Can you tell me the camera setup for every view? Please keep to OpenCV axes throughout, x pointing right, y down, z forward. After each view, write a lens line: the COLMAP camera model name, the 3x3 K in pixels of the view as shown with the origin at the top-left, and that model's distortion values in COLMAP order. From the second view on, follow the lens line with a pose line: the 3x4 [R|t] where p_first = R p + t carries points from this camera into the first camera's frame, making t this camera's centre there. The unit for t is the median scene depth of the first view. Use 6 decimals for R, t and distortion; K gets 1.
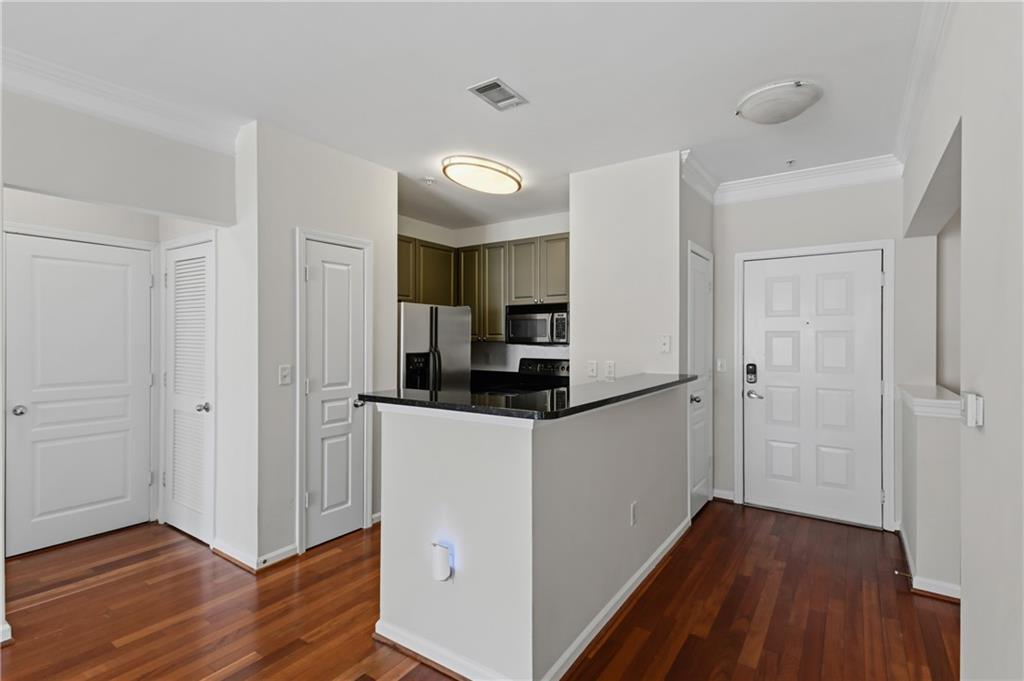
lens RADIAL K [[498.4, 0, 497.5], [0, 498.4, 336.0], [0, 0, 1]] dist [0.026428, -0.006673]
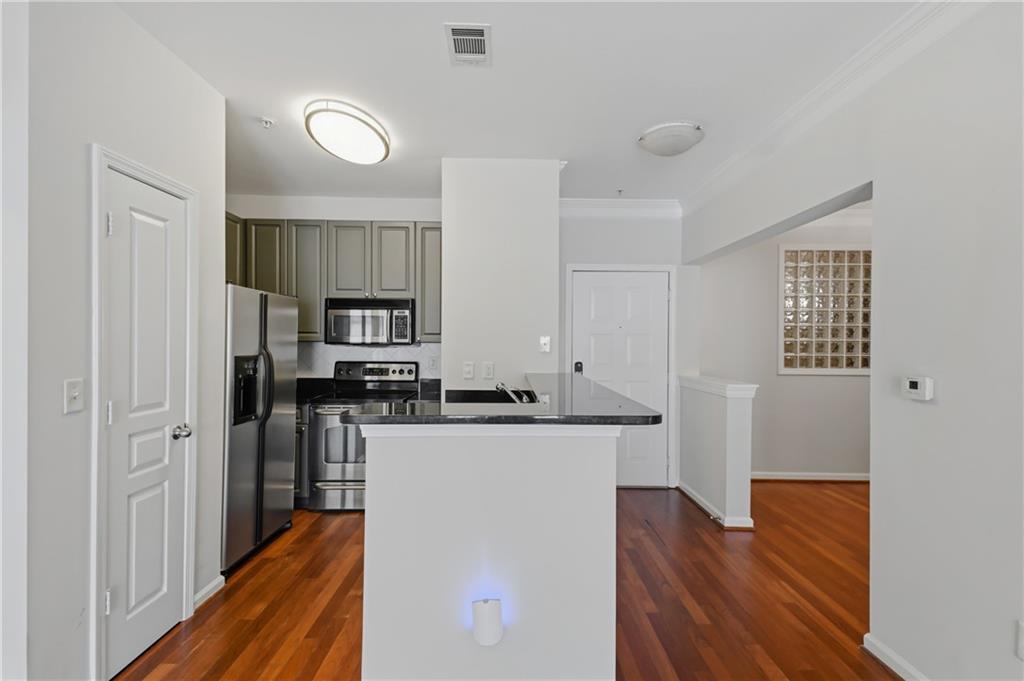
lens RADIAL K [[498.4, 0, 525.0], [0, 498.4, 341.1], [0, 0, 1]] dist [0.026428, -0.006673]
pose [[0.802435, 0.007027, 0.596698, -0.302942], [-0.010530, 0.999942, 0.002384, 0.007138], [-0.596646, -0.008197, 0.802463, 0.192150]]
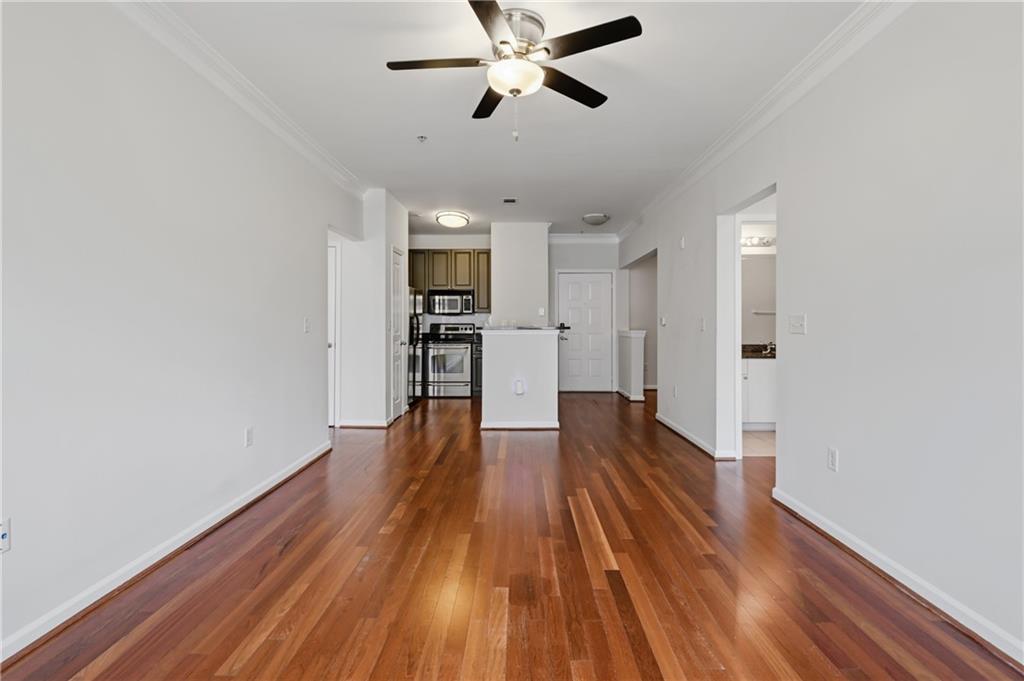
lens RADIAL K [[491.2, 0, 519.4], [0, 491.2, 318.9], [0, 0, 1]] dist [0.003349, 0.000289]
pose [[0.824200, 0.004972, 0.566276, -0.896846], [-0.002127, 0.999982, -0.005683, 0.056672], [-0.566294, 0.003480, 0.824196, -0.647576]]
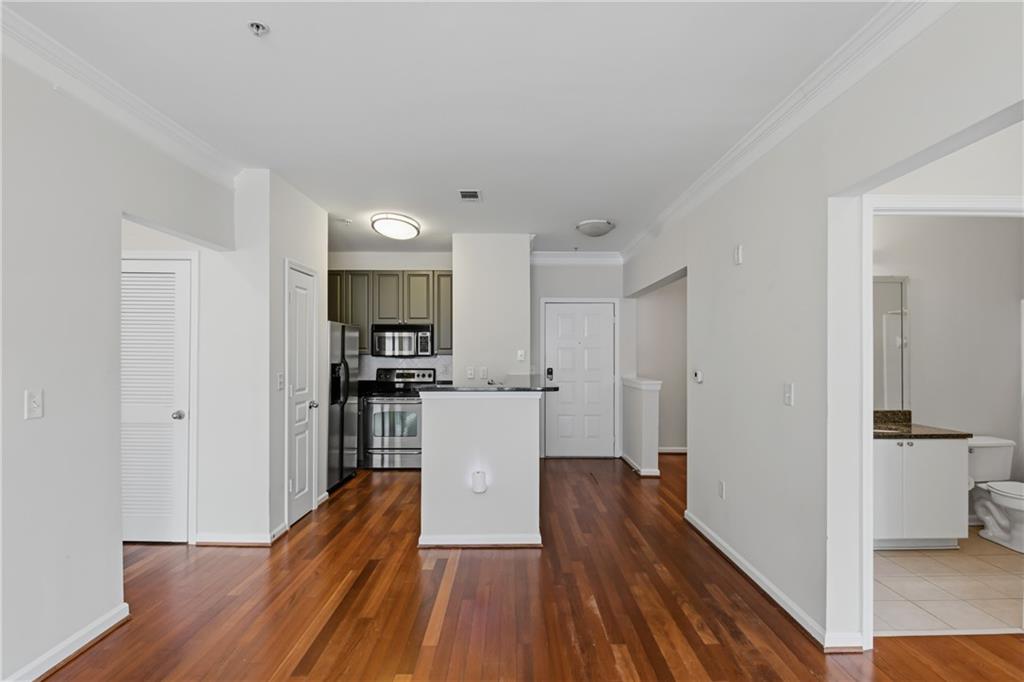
lens RADIAL K [[498.4, 0, 521.6], [0, 498.4, 350.5], [0, 0, 1]] dist [0.026428, -0.006673]
pose [[0.811124, 0.004178, 0.584859, -0.559365], [-0.003623, 0.999991, -0.002120, 0.003987], [-0.584862, -0.000400, 0.811132, -0.260250]]
